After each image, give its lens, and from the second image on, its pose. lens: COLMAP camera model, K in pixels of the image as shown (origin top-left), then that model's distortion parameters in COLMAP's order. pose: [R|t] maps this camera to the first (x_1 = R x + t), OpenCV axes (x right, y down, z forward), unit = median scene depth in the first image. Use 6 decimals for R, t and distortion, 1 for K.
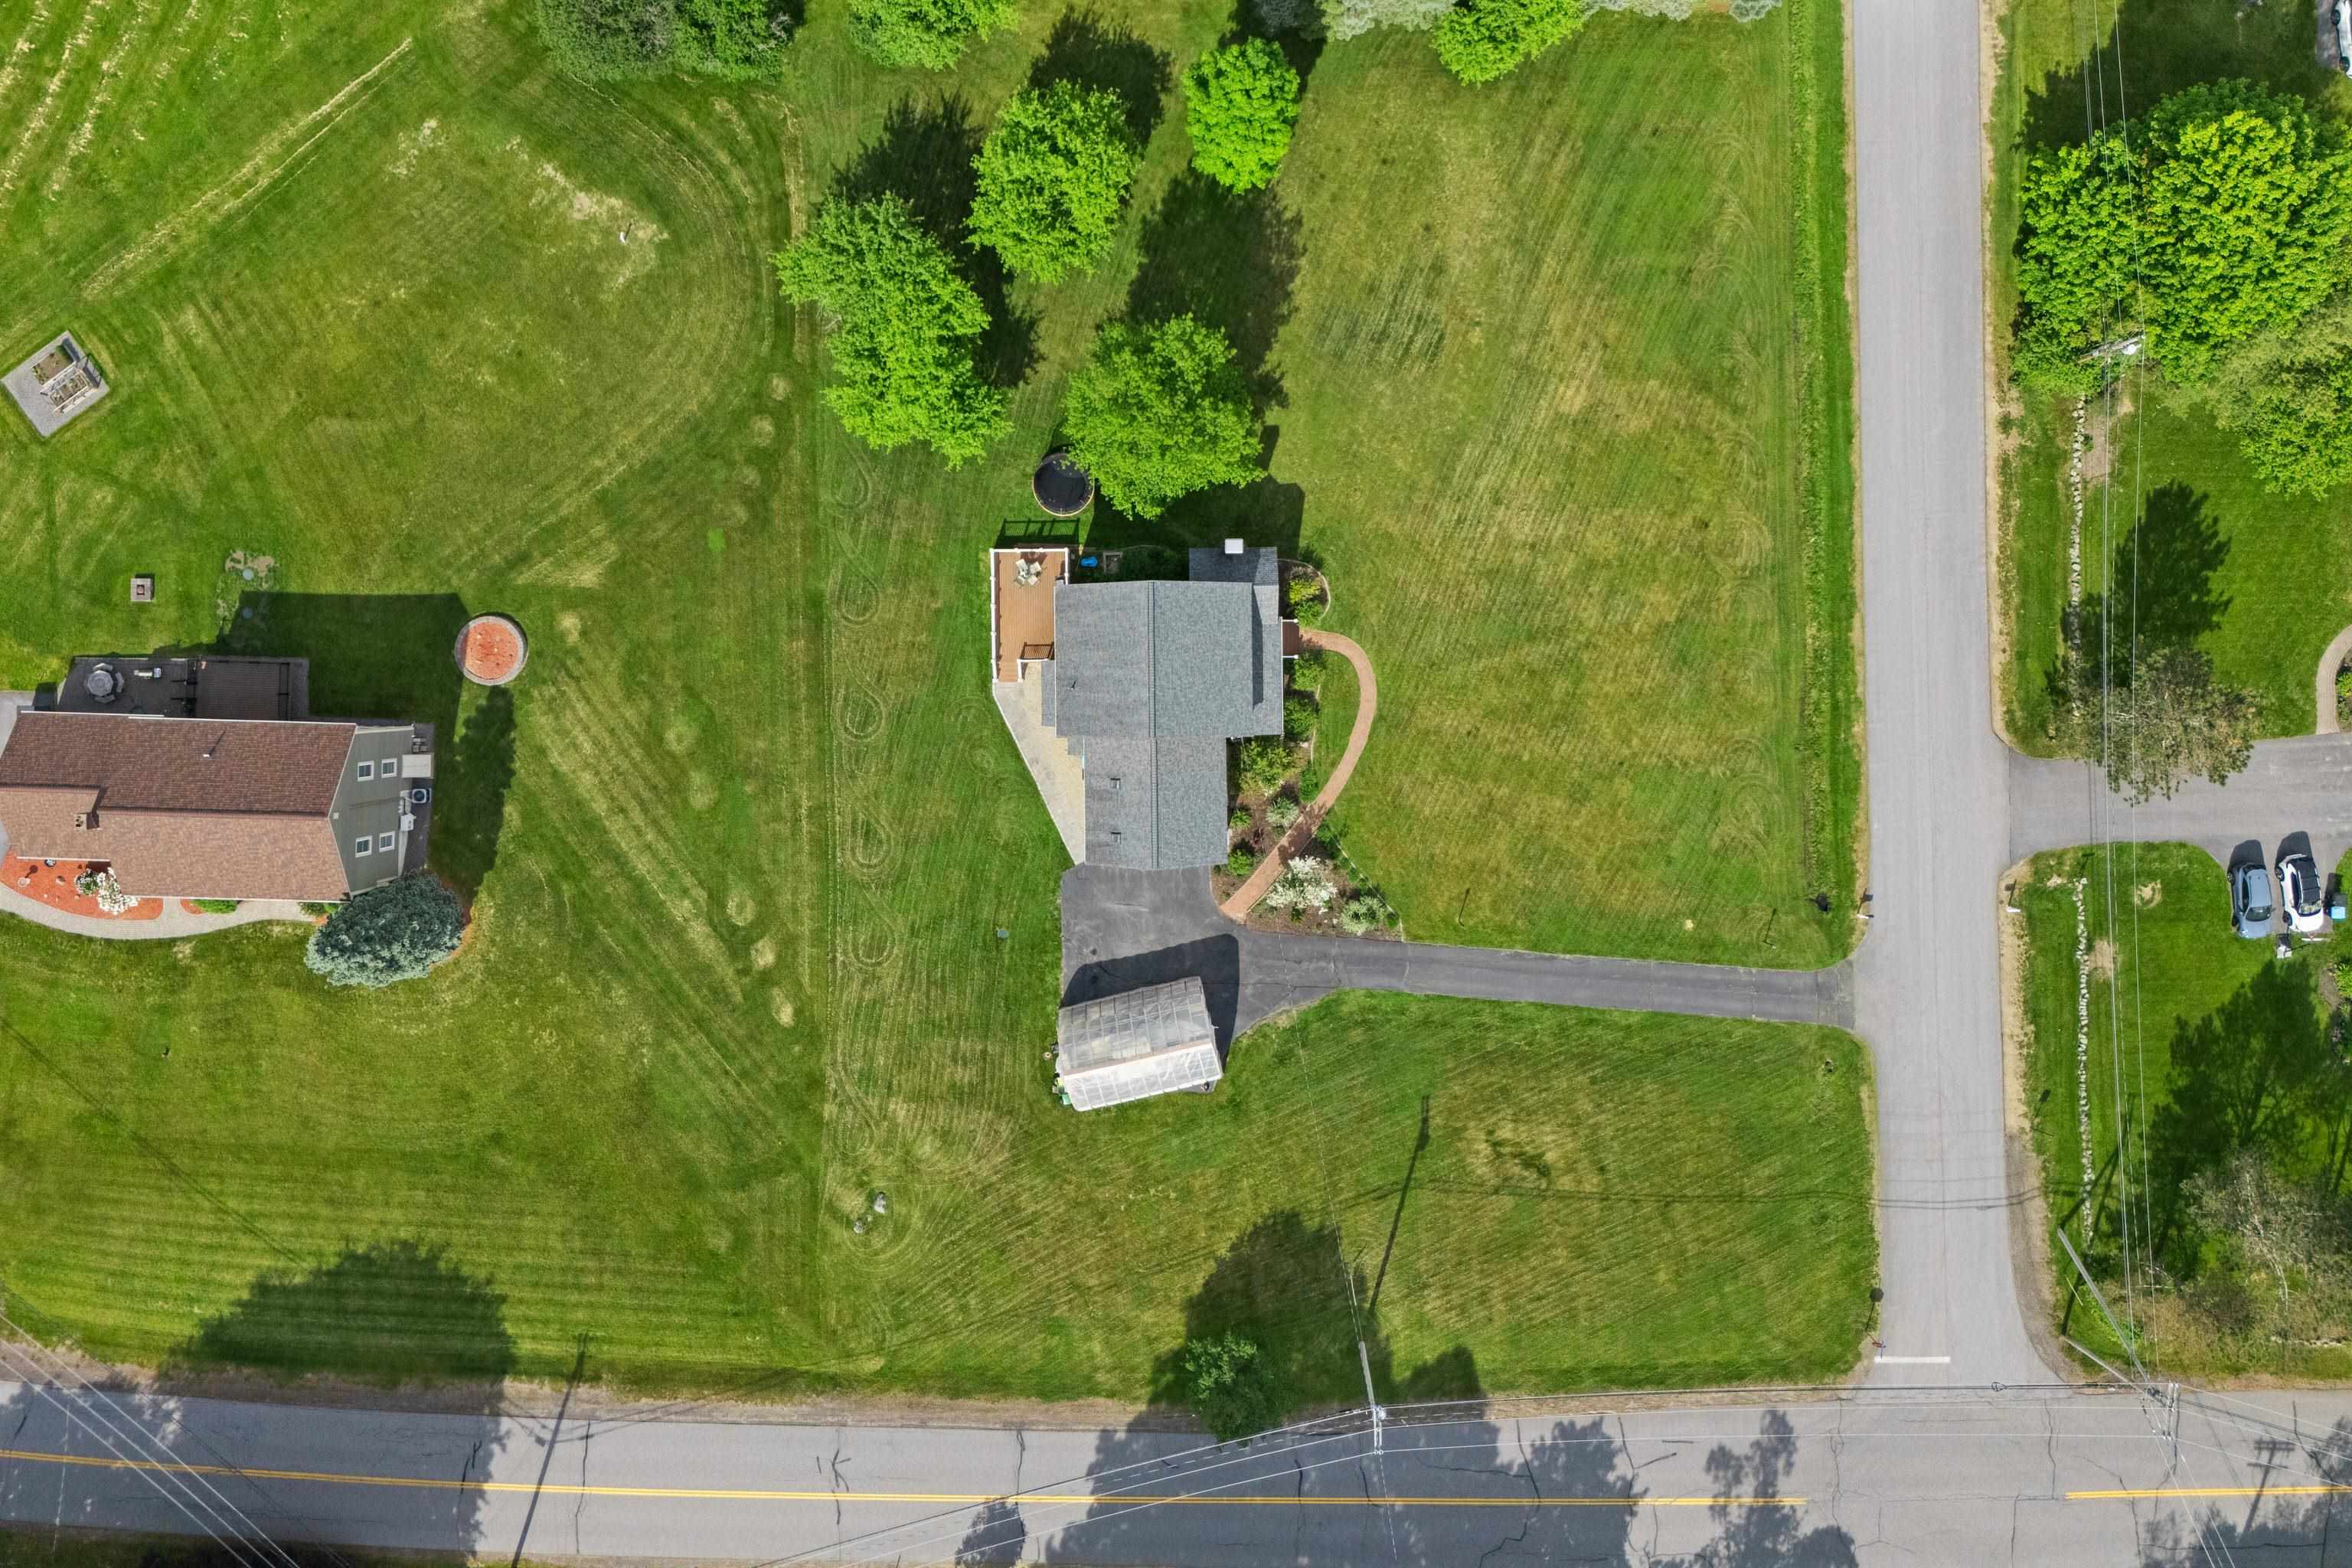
lens RADIAL K [[1743.9, 0, 1176.8], [0, 1743.9, 695.8], [0, 0, 1]] dist [0.066827, -0.061323]
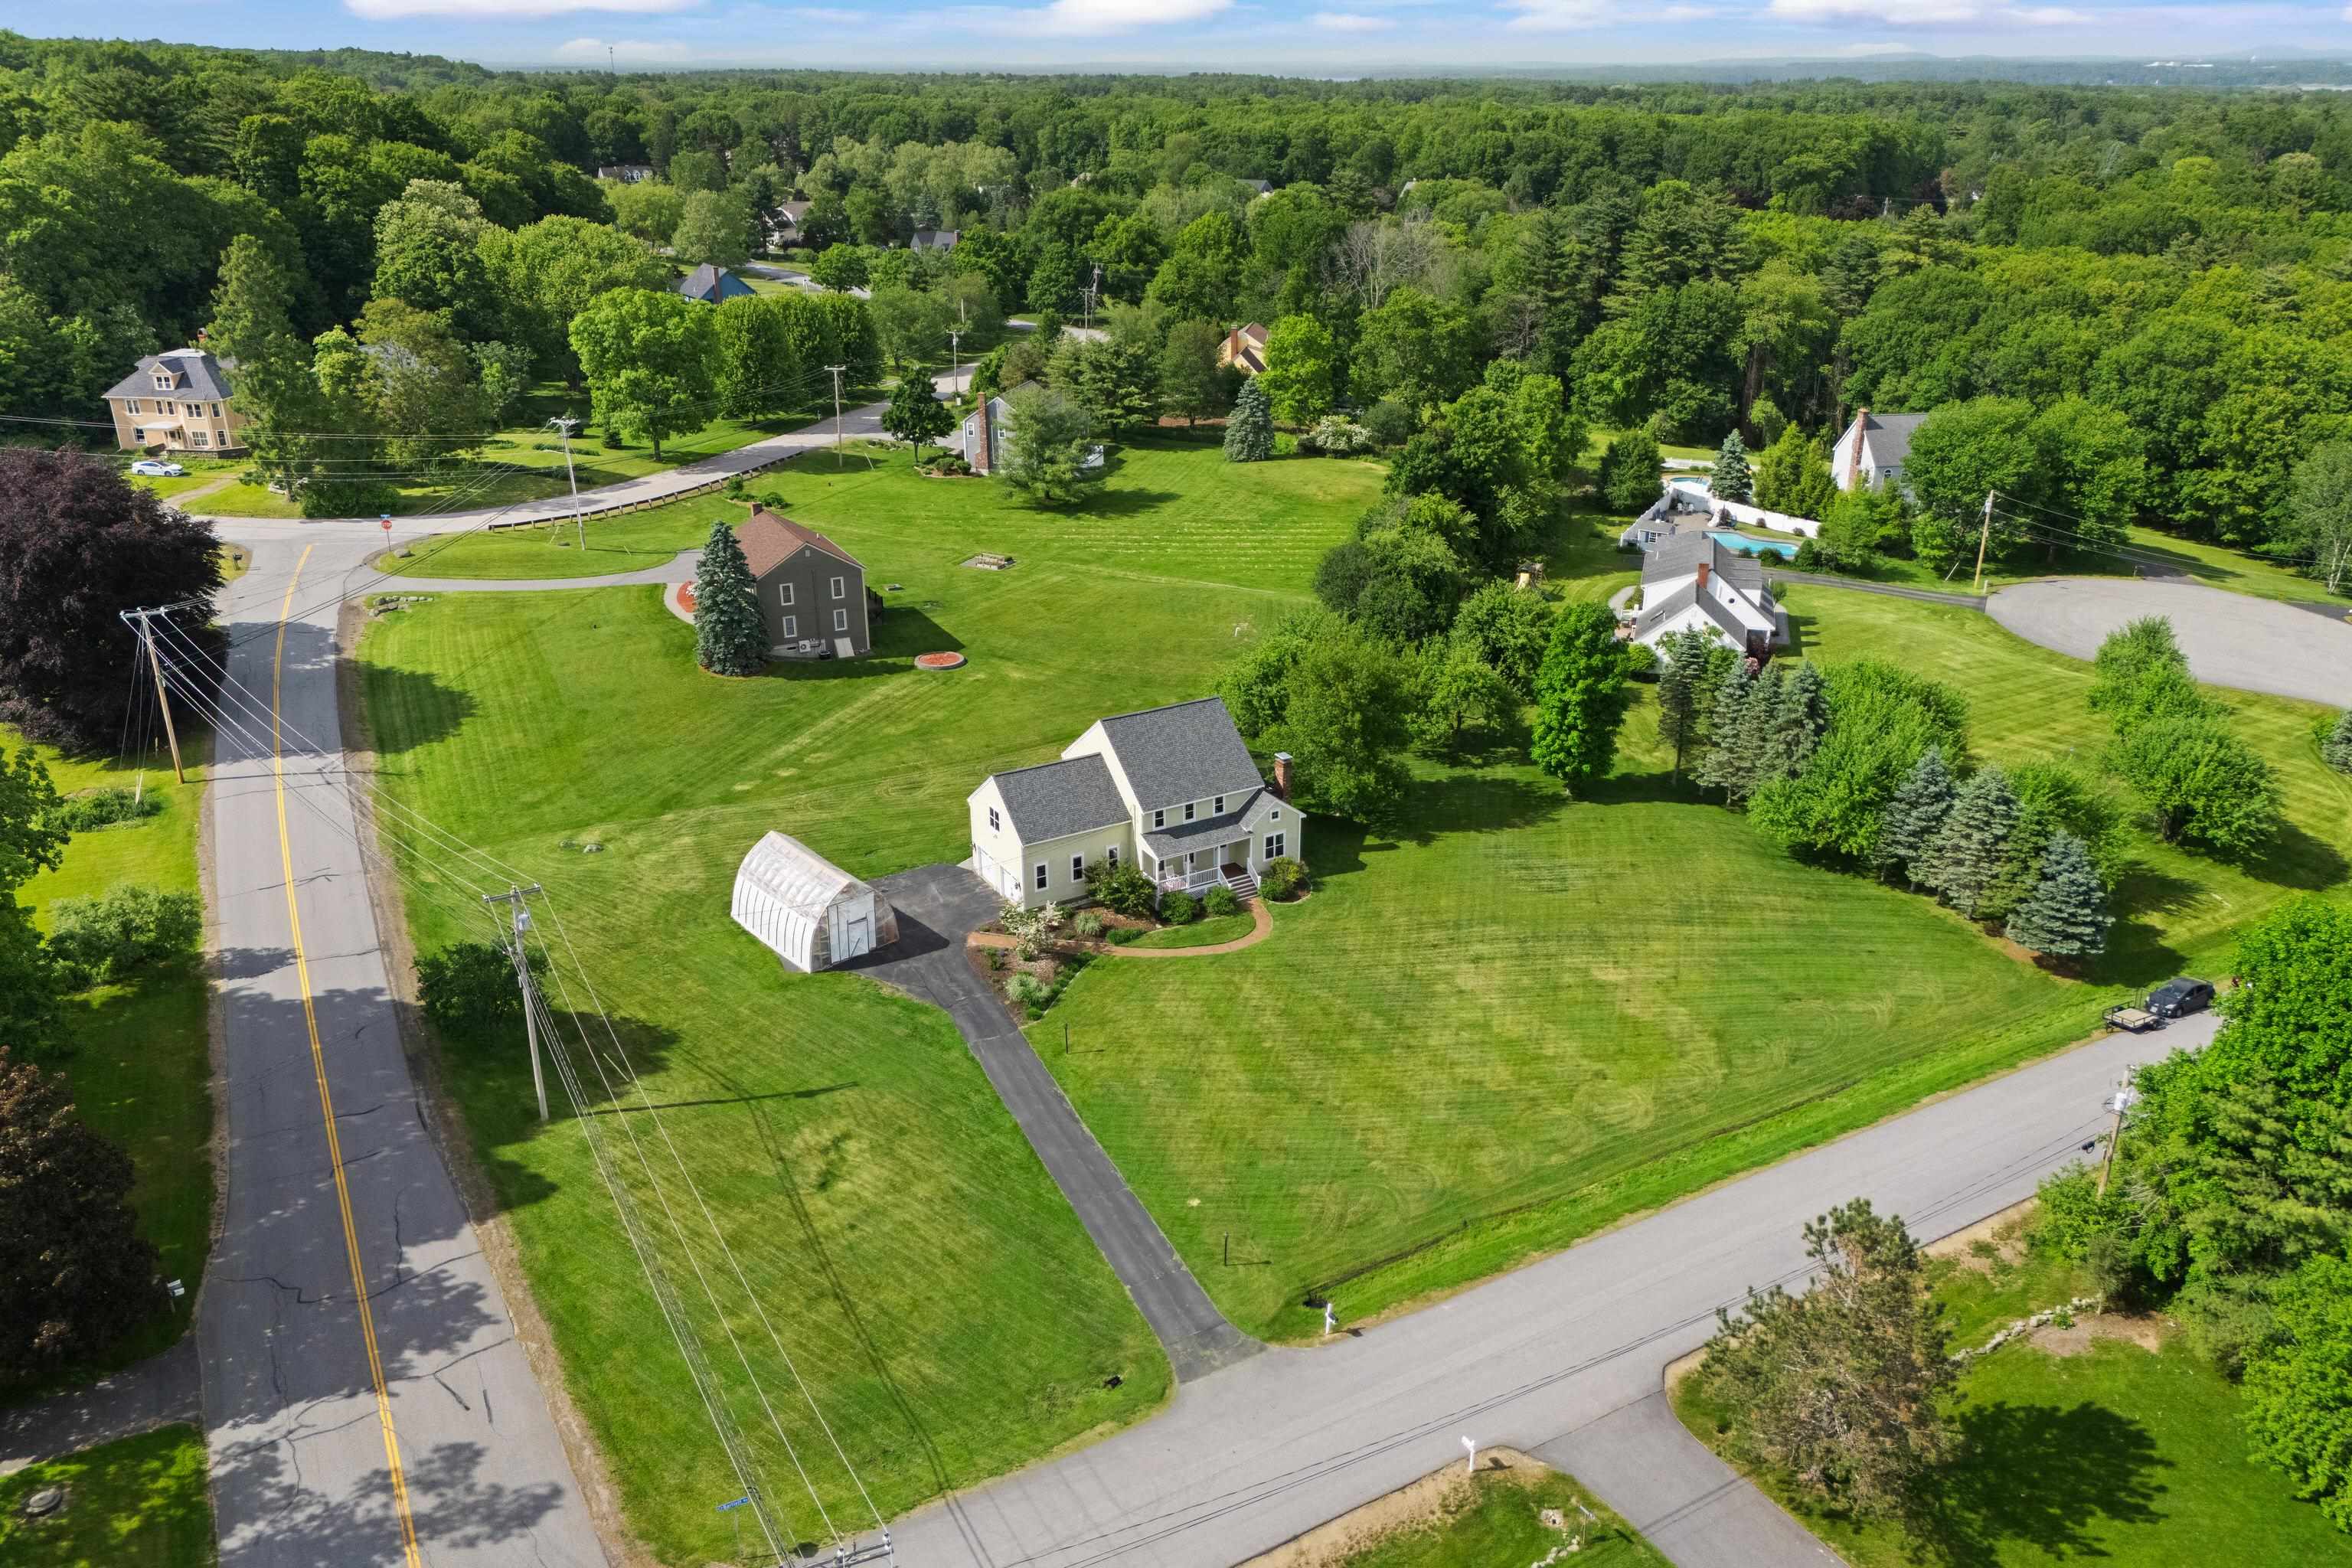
lens RADIAL K [[1726.5, 0, 1176.0], [0, 1726.5, 784.0], [0, 0, 1]] dist [0.105110, -0.138962]
pose [[0.489933, 0.352810, -0.797177, 0.836222], [-0.871617, 0.181680, -0.455275, 0.454023], [-0.015794, 0.917887, 0.396526, 0.534741]]
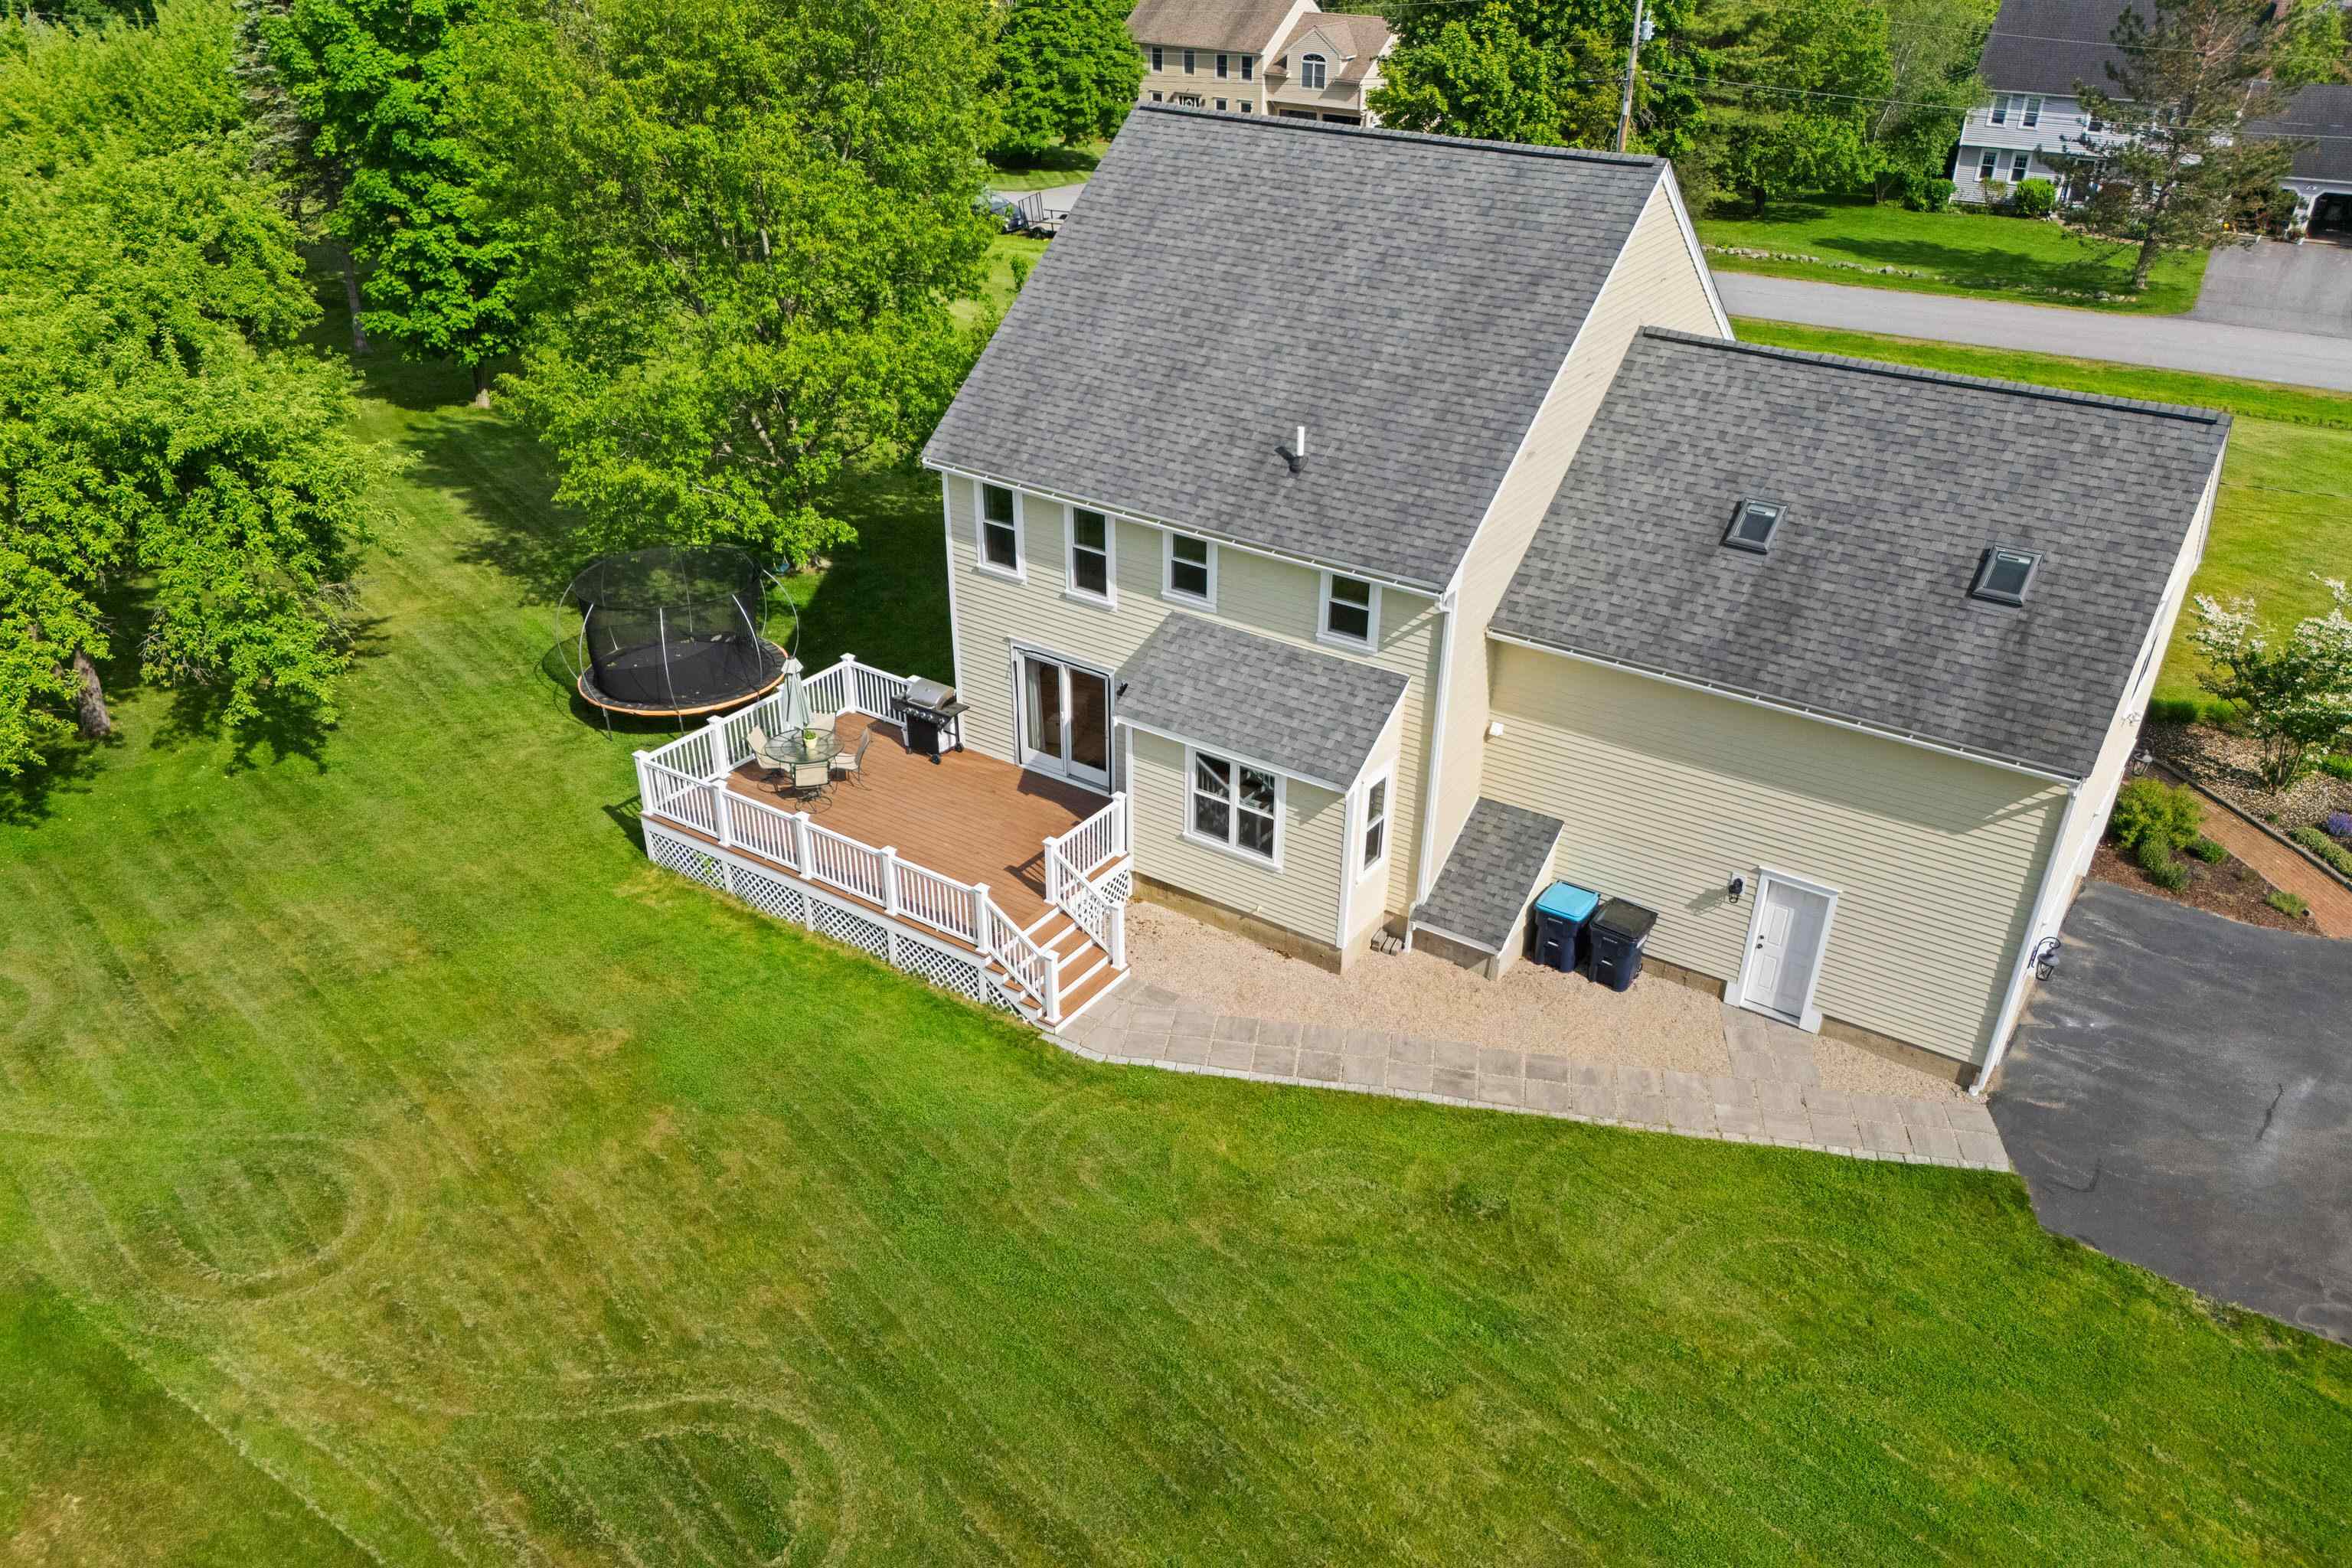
lens RADIAL K [[1739.6, 0, 1180.0], [0, 1739.6, 869.4], [0, 0, 1]] dist [0.071125, -0.063005]
pose [[0.570937, -0.400556, 0.716649, -0.247259], [0.820787, 0.298082, -0.487295, 0.107642], [-0.018432, 0.866431, 0.498957, 0.872153]]
